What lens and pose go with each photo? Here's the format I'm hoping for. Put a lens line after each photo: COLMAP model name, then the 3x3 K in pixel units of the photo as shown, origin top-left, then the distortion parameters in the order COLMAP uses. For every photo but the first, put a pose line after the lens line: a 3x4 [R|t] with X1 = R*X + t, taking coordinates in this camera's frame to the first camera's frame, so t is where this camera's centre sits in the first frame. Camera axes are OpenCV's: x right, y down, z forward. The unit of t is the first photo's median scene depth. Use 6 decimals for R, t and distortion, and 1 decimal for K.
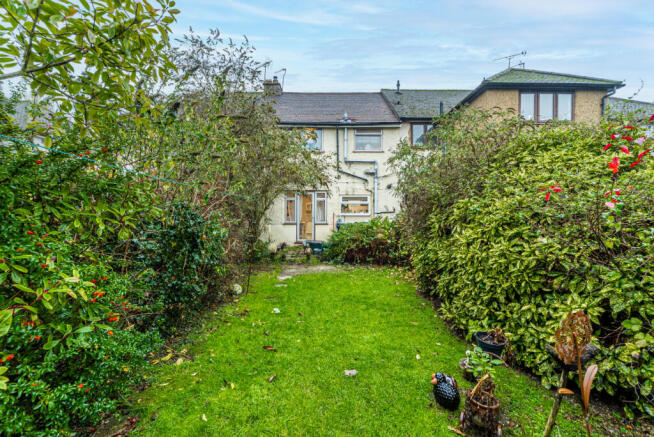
lens RADIAL K [[294.0, 0, 330.0], [0, 294.0, 218.9], [0, 0, 1]] dist [0.001934, 0.000259]
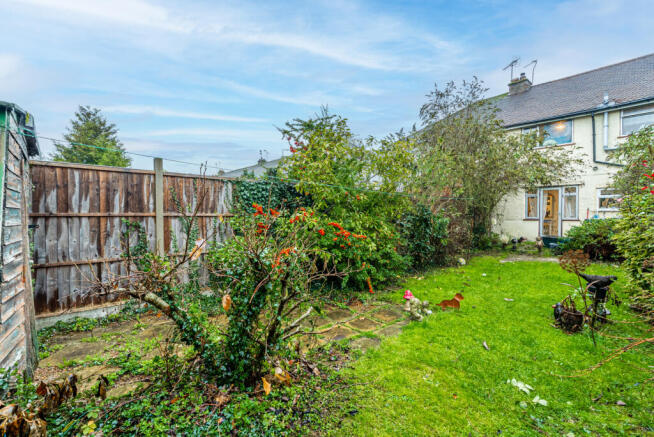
lens RADIAL K [[294.0, 0, 328.4], [0, 294.0, 218.1], [0, 0, 1]] dist [0.001934, 0.000259]
pose [[0.674896, 0.005964, -0.737889, 0.173063], [-0.003442, 0.999982, 0.004935, 0.010732], [0.737905, -0.000791, 0.674904, -0.262330]]
